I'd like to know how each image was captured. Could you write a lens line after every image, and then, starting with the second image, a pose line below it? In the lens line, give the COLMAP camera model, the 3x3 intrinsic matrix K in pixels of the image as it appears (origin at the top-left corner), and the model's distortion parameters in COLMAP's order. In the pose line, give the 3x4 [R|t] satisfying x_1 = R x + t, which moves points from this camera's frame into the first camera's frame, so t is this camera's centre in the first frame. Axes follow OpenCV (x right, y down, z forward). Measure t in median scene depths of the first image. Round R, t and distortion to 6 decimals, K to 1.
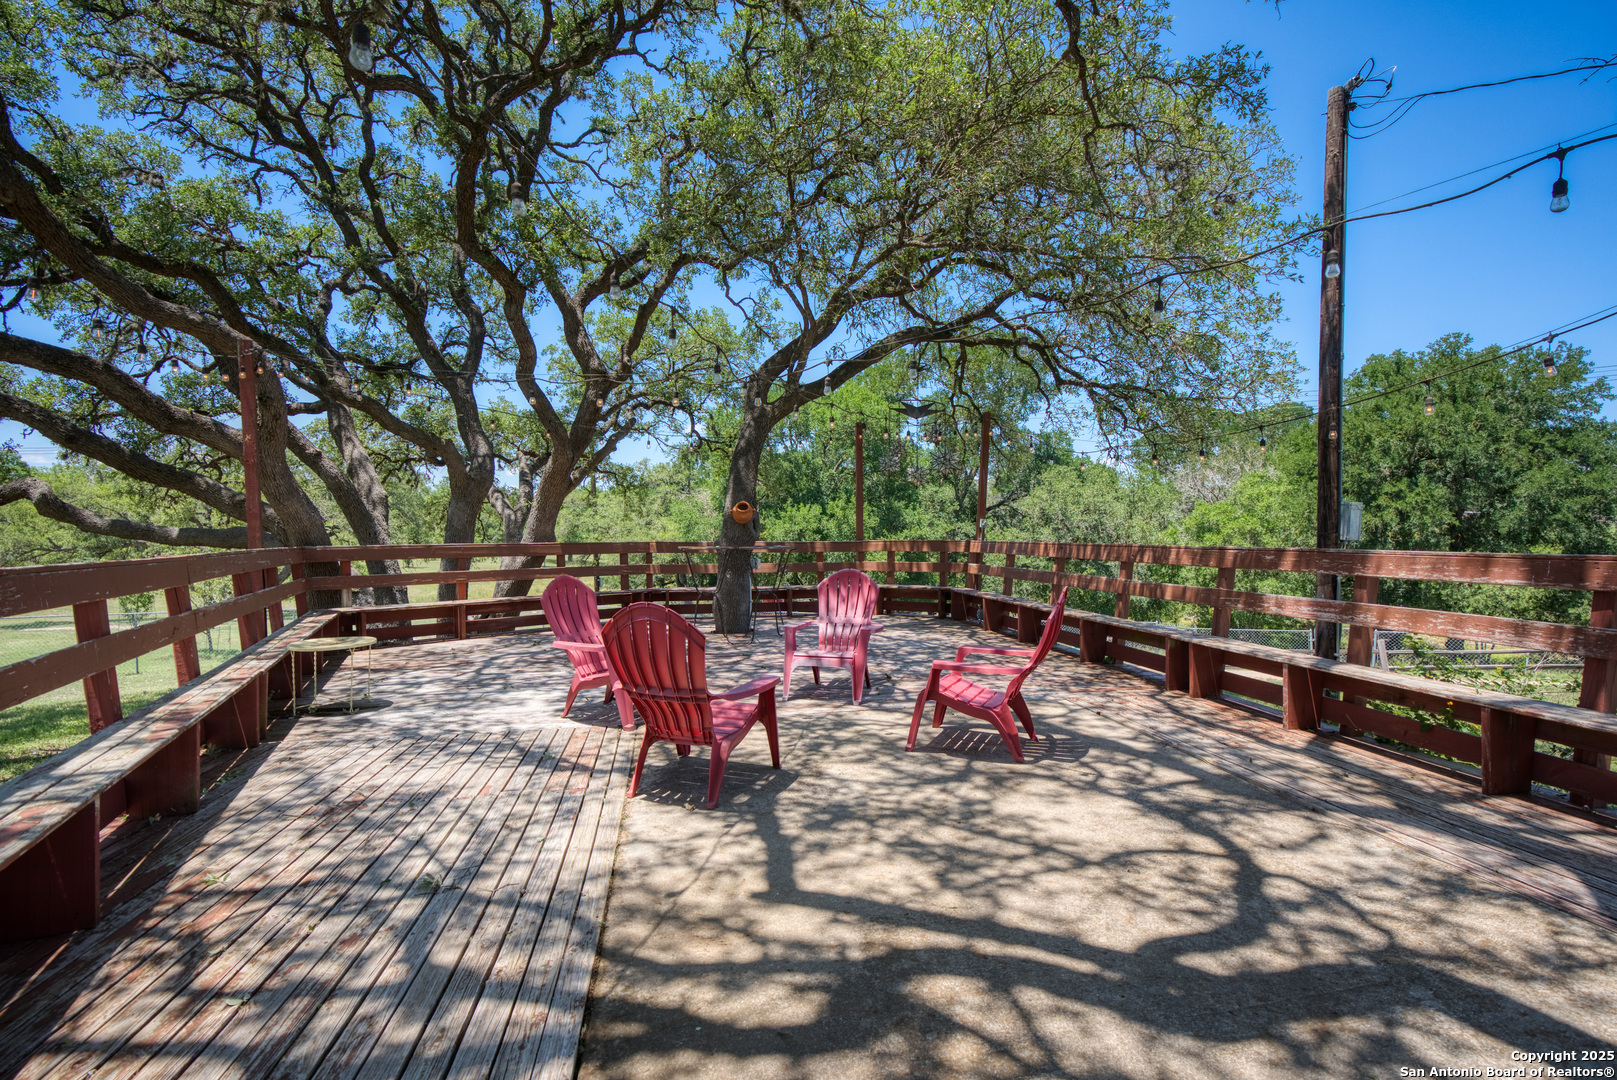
lens RADIAL K [[730.7, 0, 812.4], [0, 730.7, 537.4], [0, 0, 1]] dist [-0.007007, 0.001185]
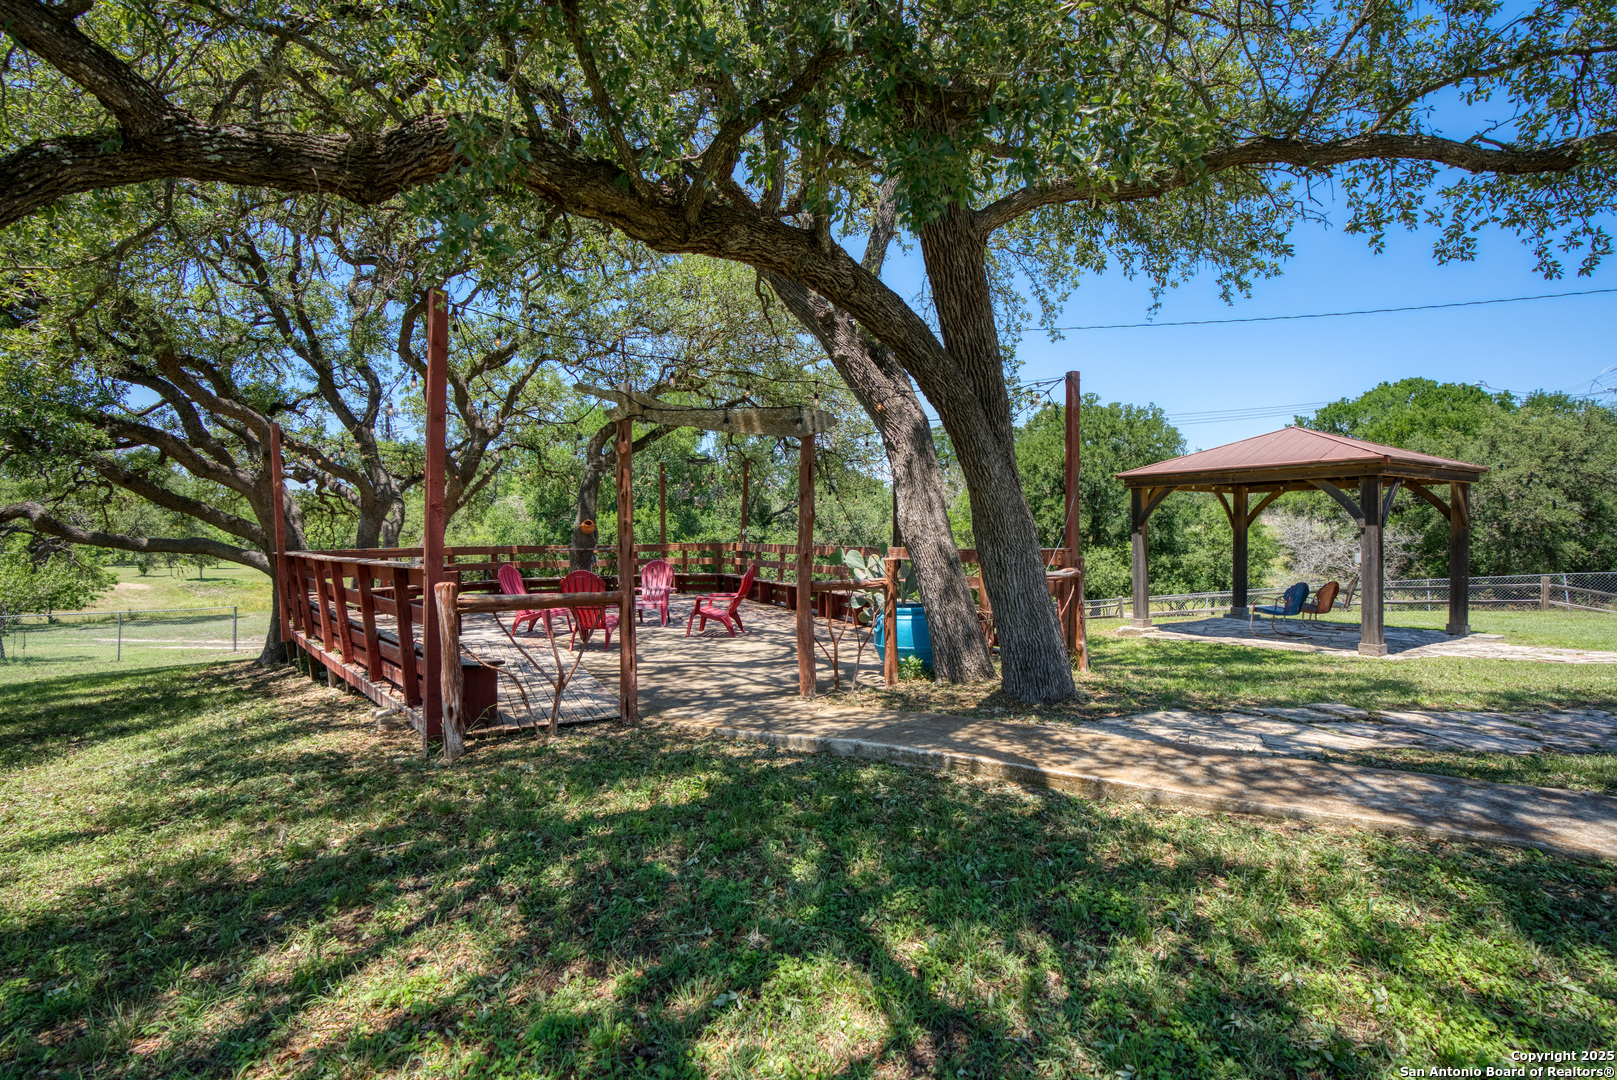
lens RADIAL K [[730.7, 0, 812.4], [0, 730.7, 537.4], [0, 0, 1]] dist [-0.007007, 0.001185]
pose [[0.964208, -0.005395, 0.265093, -0.035173], [0.005613, 0.999984, -0.000067, -0.006219], [-0.265089, 0.001553, 0.964223, -0.495419]]
